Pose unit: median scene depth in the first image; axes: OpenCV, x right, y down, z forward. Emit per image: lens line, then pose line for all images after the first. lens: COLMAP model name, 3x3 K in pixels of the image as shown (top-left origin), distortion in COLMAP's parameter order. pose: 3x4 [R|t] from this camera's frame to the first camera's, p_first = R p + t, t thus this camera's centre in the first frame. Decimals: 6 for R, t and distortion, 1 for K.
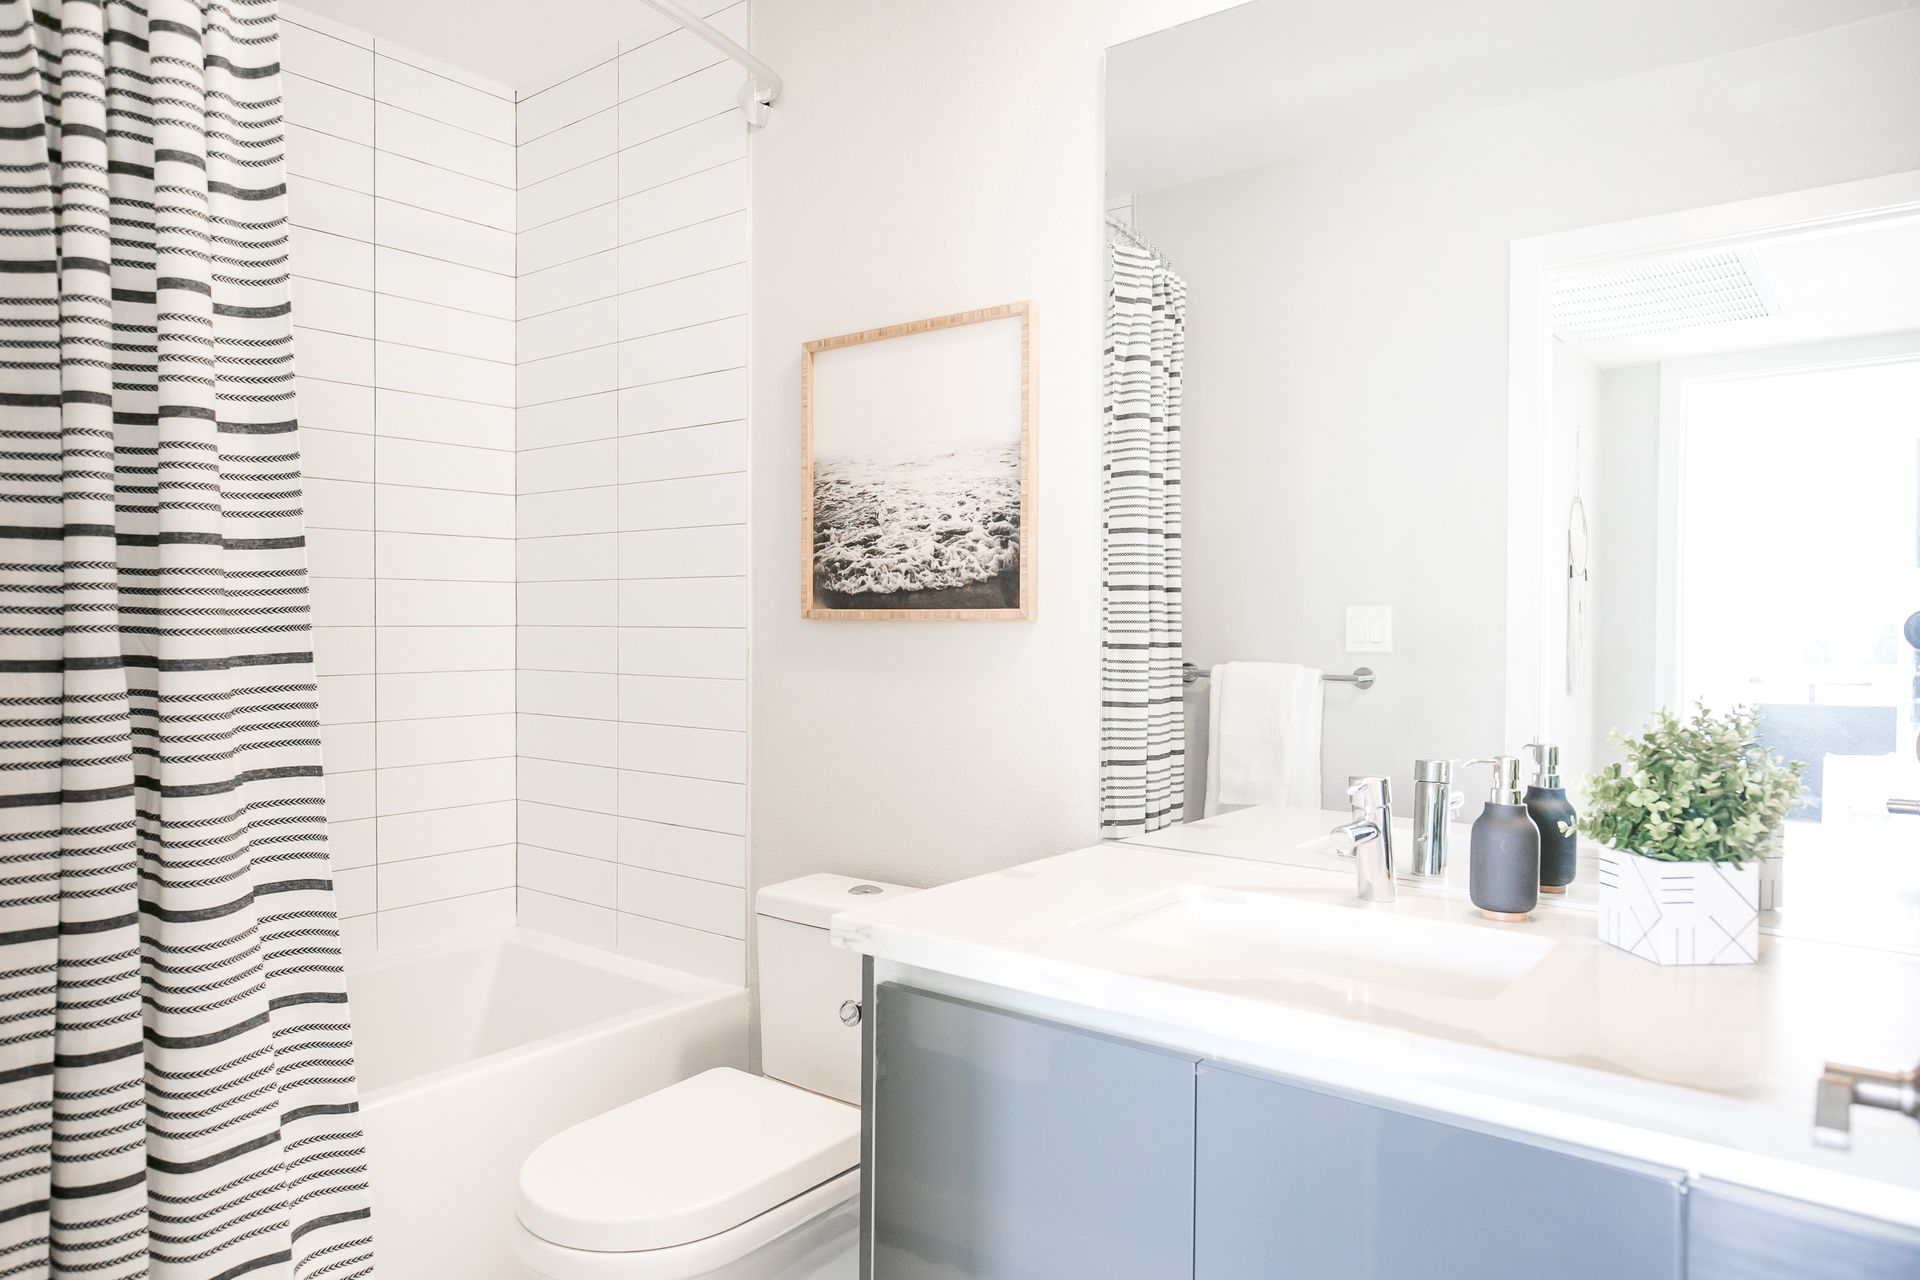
lens RADIAL K [[1240.9, 0, 969.3], [0, 1240.9, 635.6], [0, 0, 1]] dist [0.002199, 0.001792]
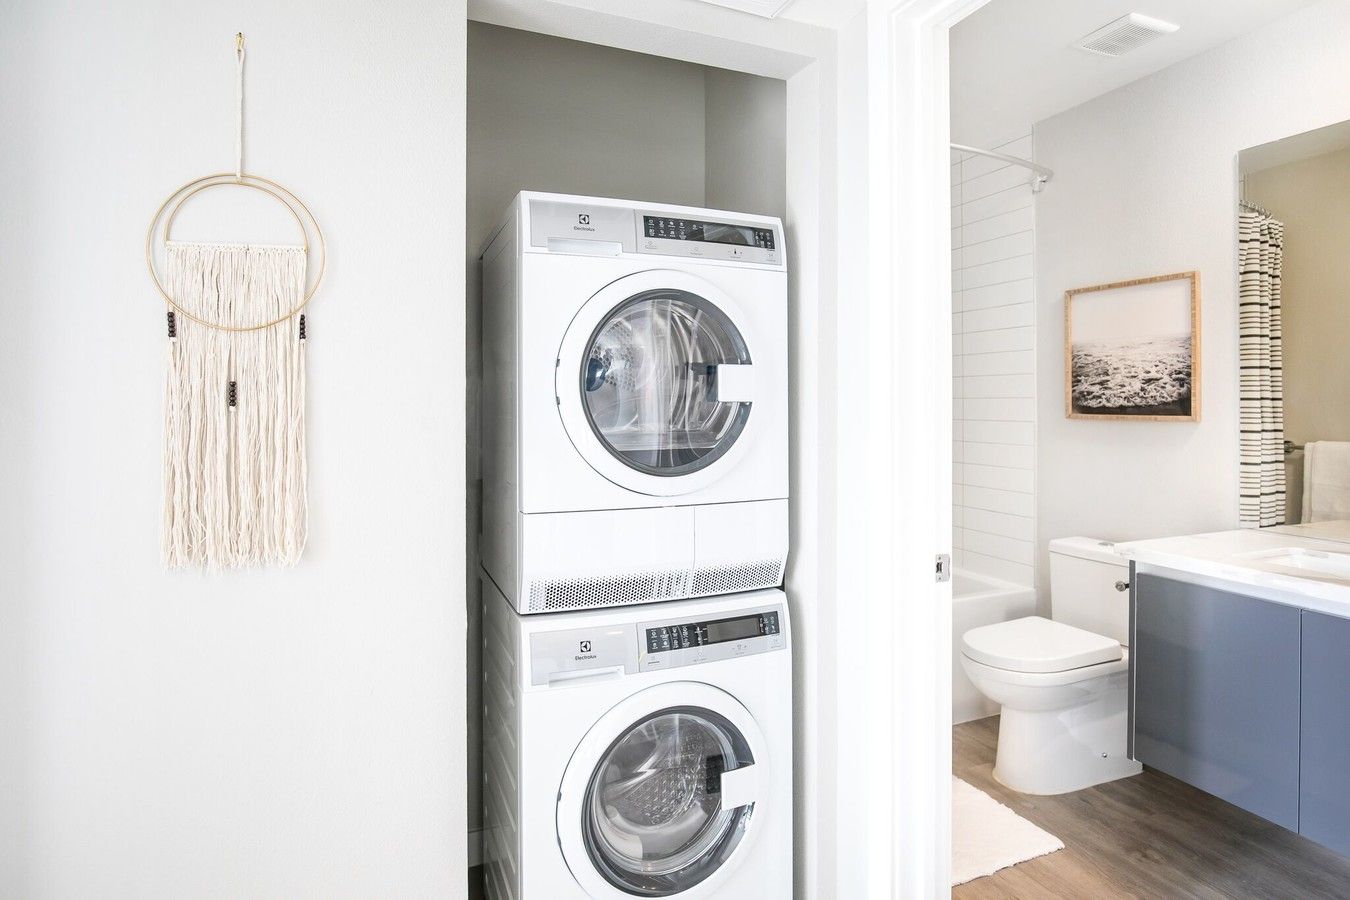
lens RADIAL K [[759.7, 0, 679.6], [0, 759.7, 393.7], [0, 0, 1]] dist [-0.006492, -0.001728]
pose [[0.879838, -0.006710, -0.475226, -0.100277], [-0.004742, 0.999727, -0.022895, -0.023184], [0.475250, 0.022397, 0.879566, -0.487584]]
